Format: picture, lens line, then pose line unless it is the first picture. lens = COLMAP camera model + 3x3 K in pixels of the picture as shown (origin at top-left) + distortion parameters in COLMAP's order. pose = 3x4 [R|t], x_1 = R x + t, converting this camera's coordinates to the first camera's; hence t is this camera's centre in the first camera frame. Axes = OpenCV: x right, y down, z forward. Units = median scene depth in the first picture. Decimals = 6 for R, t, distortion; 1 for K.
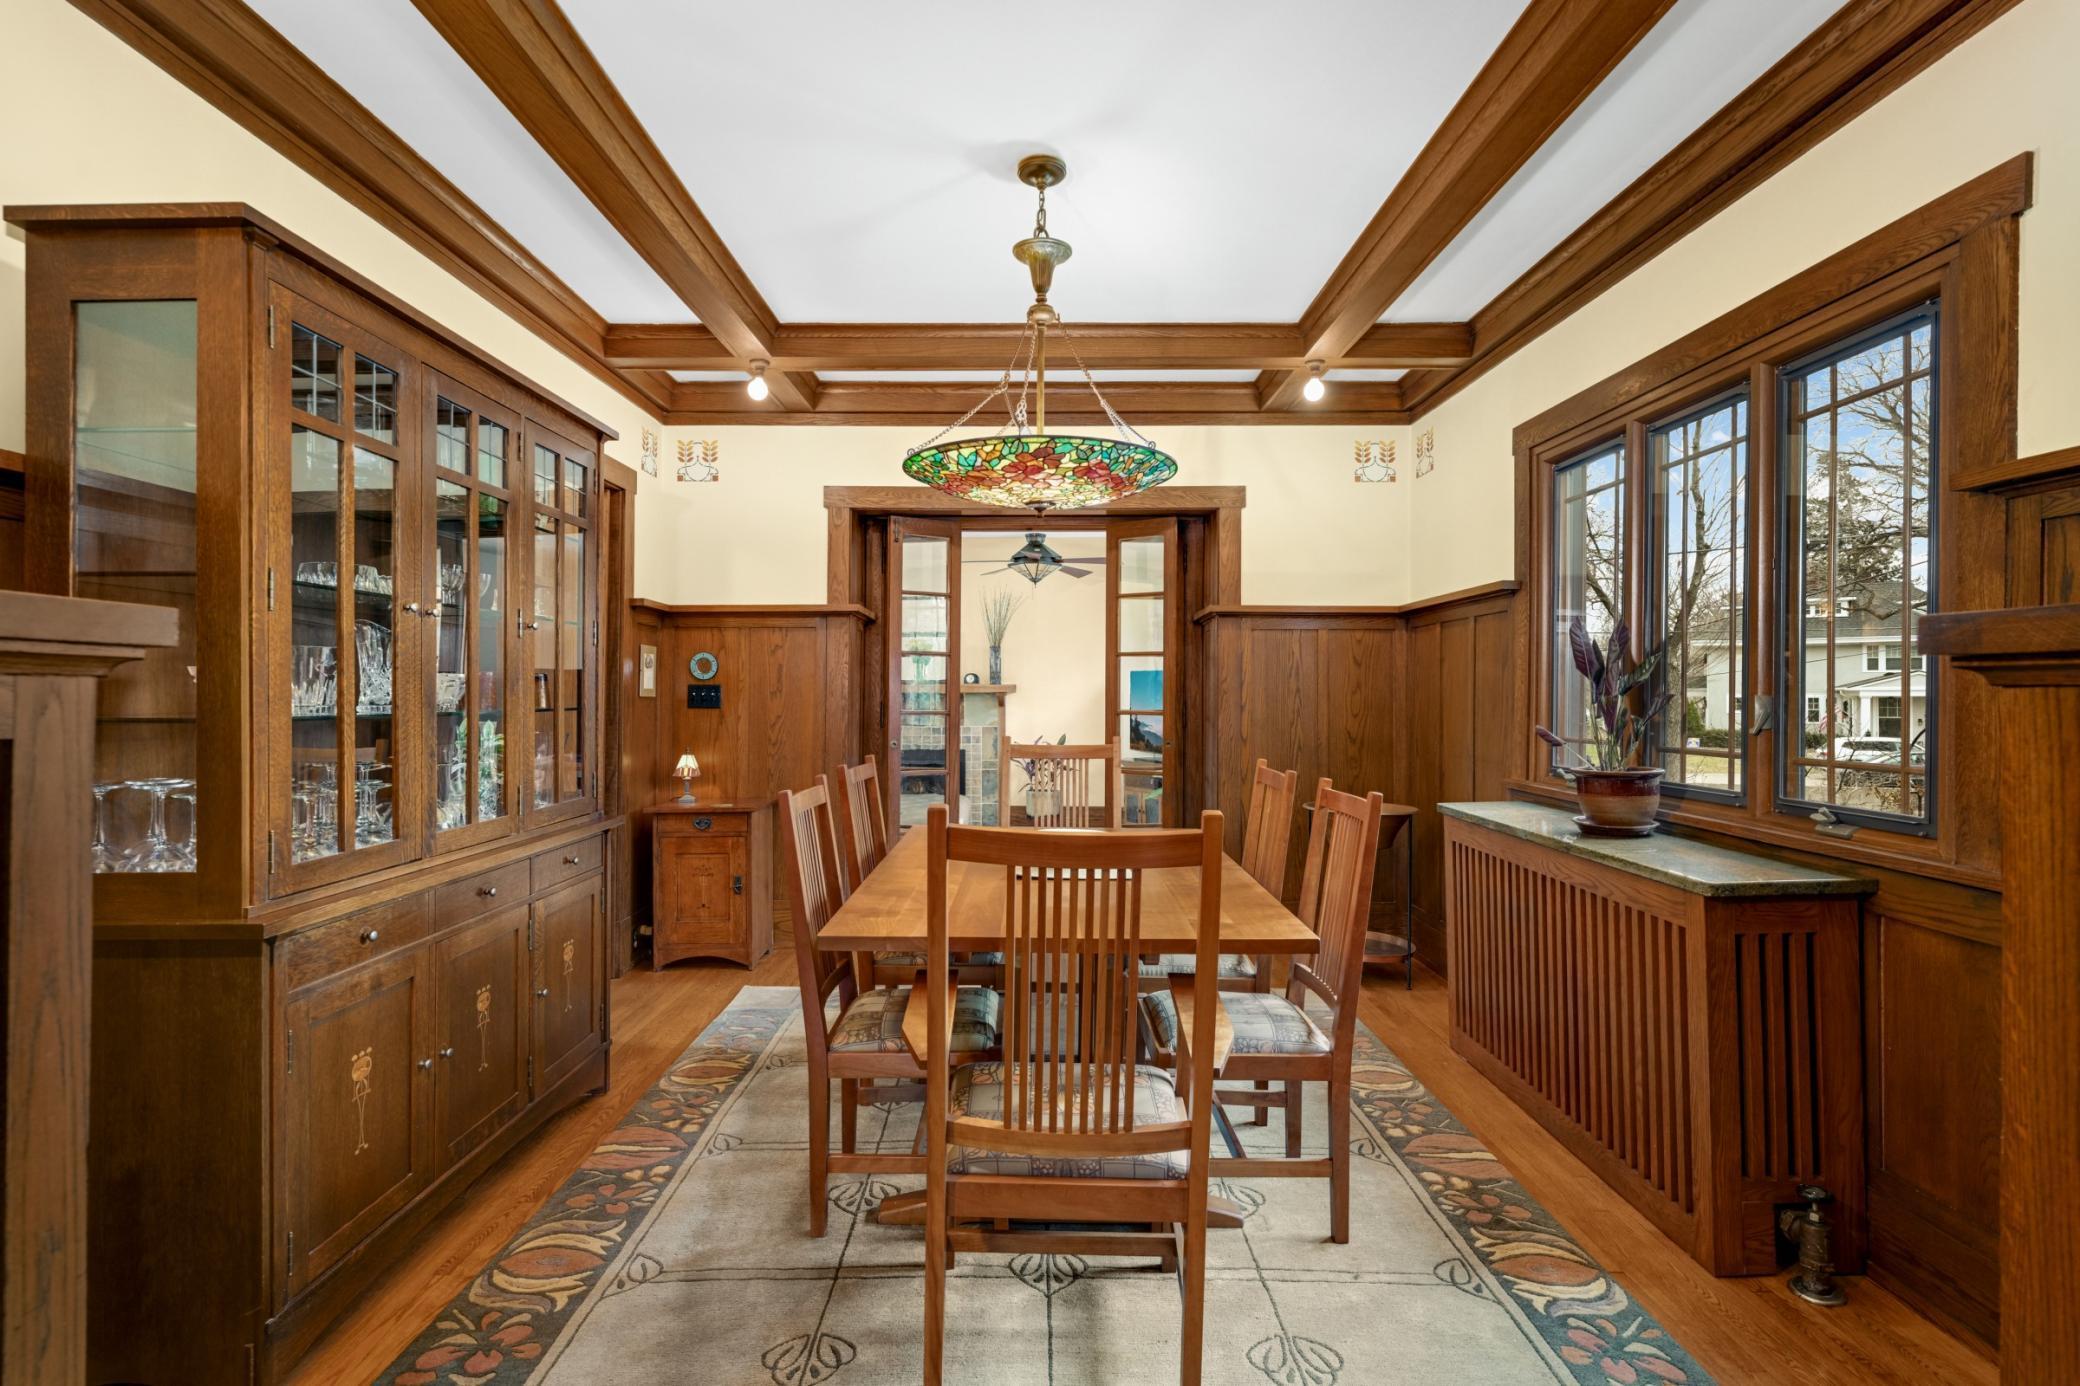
lens RADIAL K [[1046.3, 0, 1036.7], [0, 1046.3, 684.4], [0, 0, 1]] dist [0.001070, -0.000203]
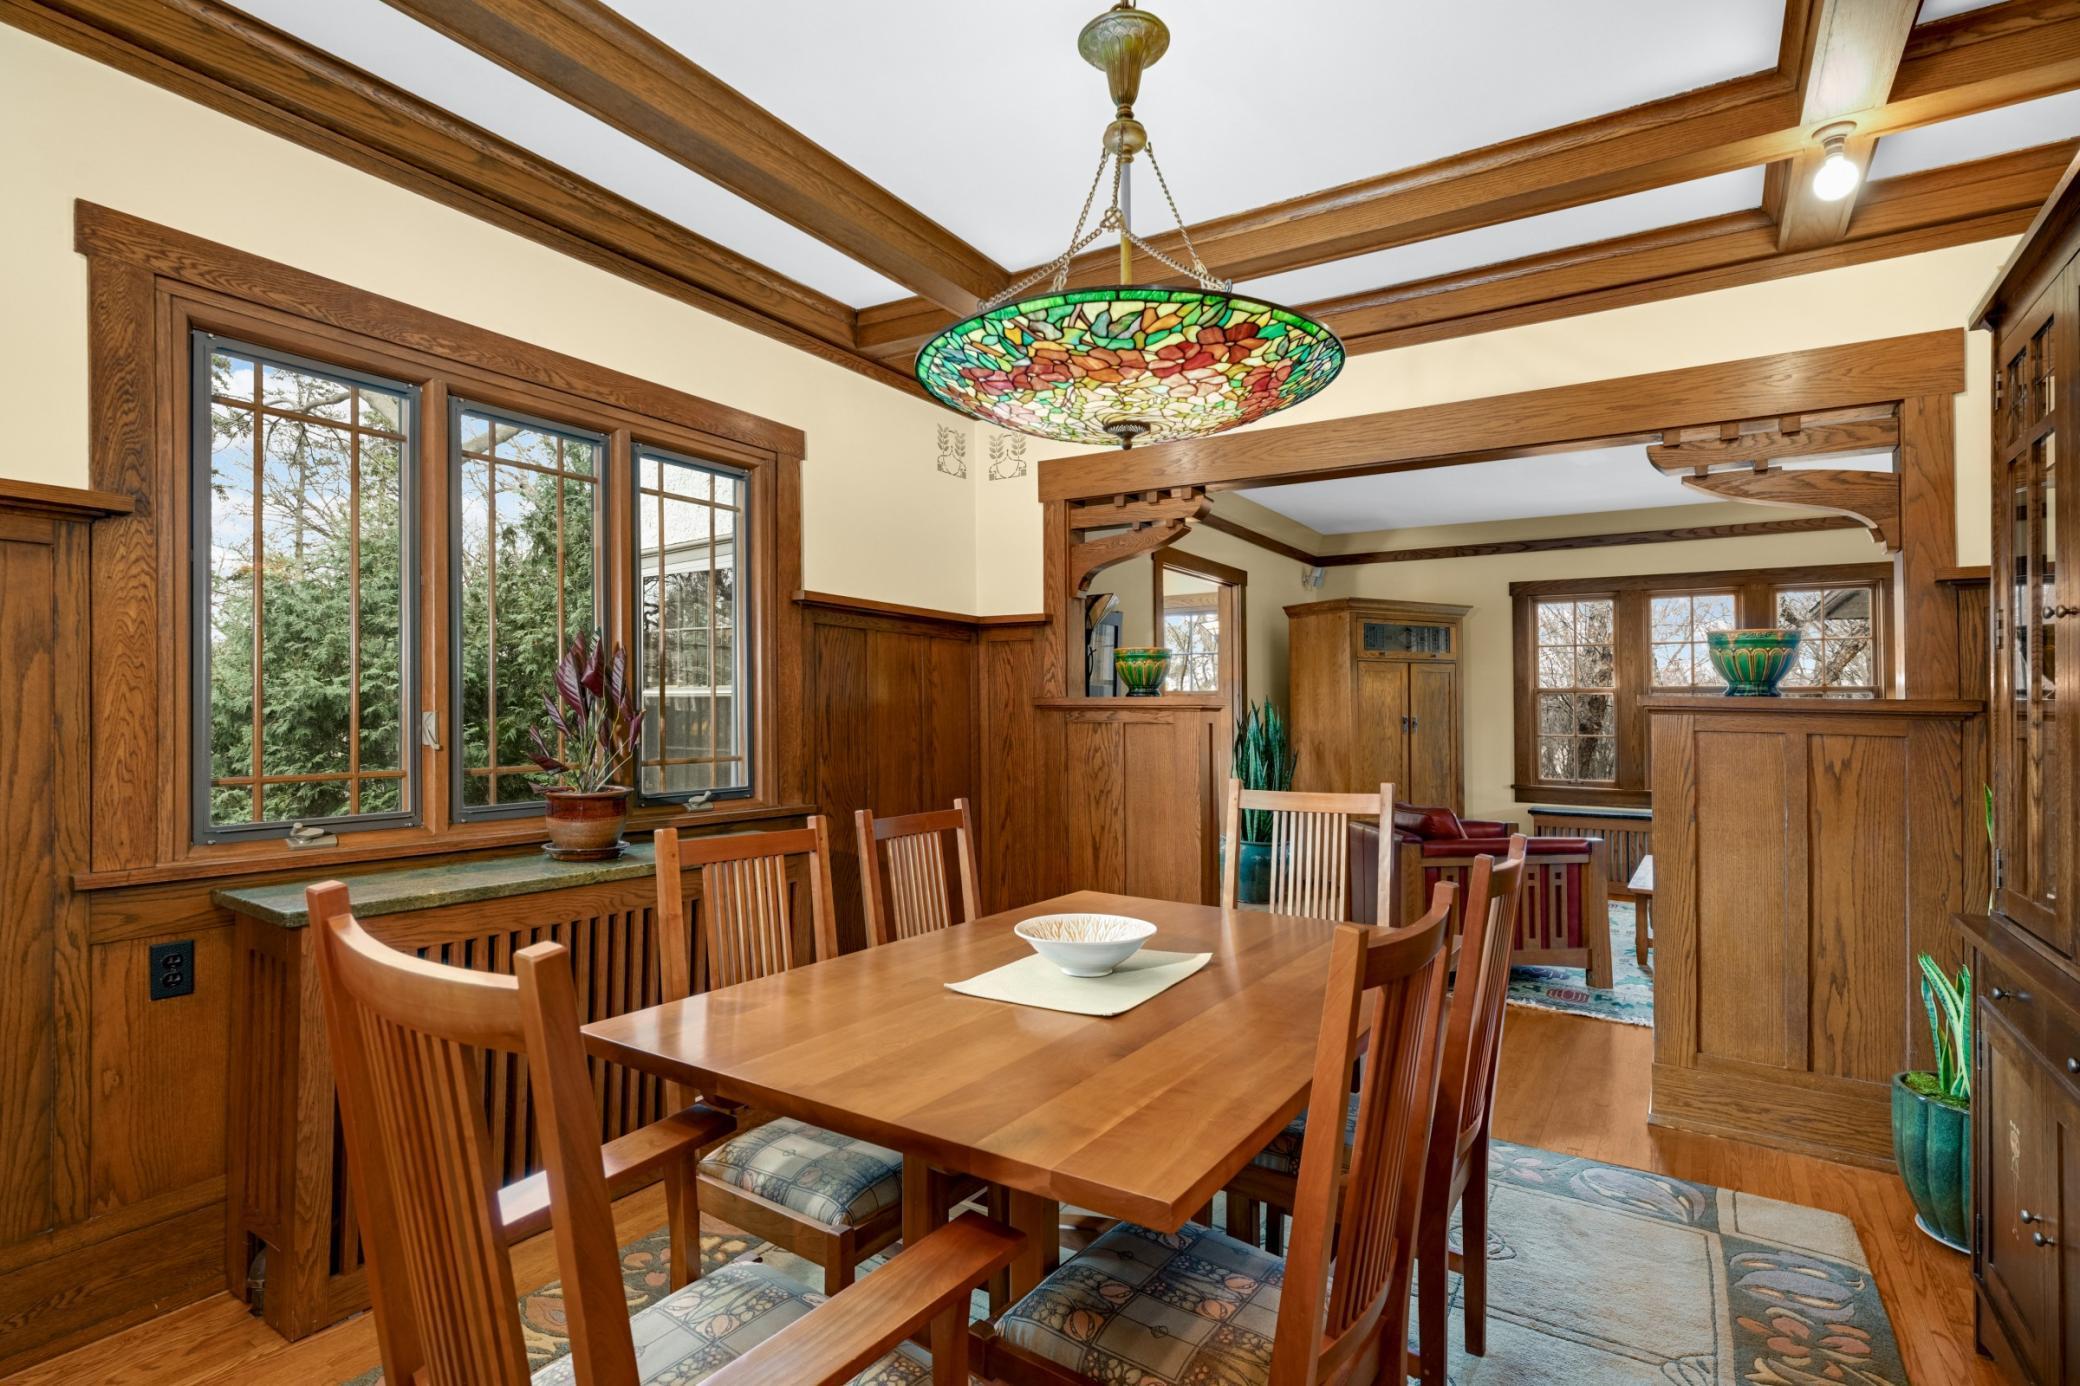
lens RADIAL K [[1046.3, 0, 1027.3], [0, 1046.3, 702.3], [0, 0, 1]] dist [0.001070, -0.000203]
pose [[-0.841102, 0.001454, 0.540875, -0.351086], [-0.006405, 0.999900, -0.012647, 0.015676], [-0.540839, -0.014102, -0.841008, 1.832252]]
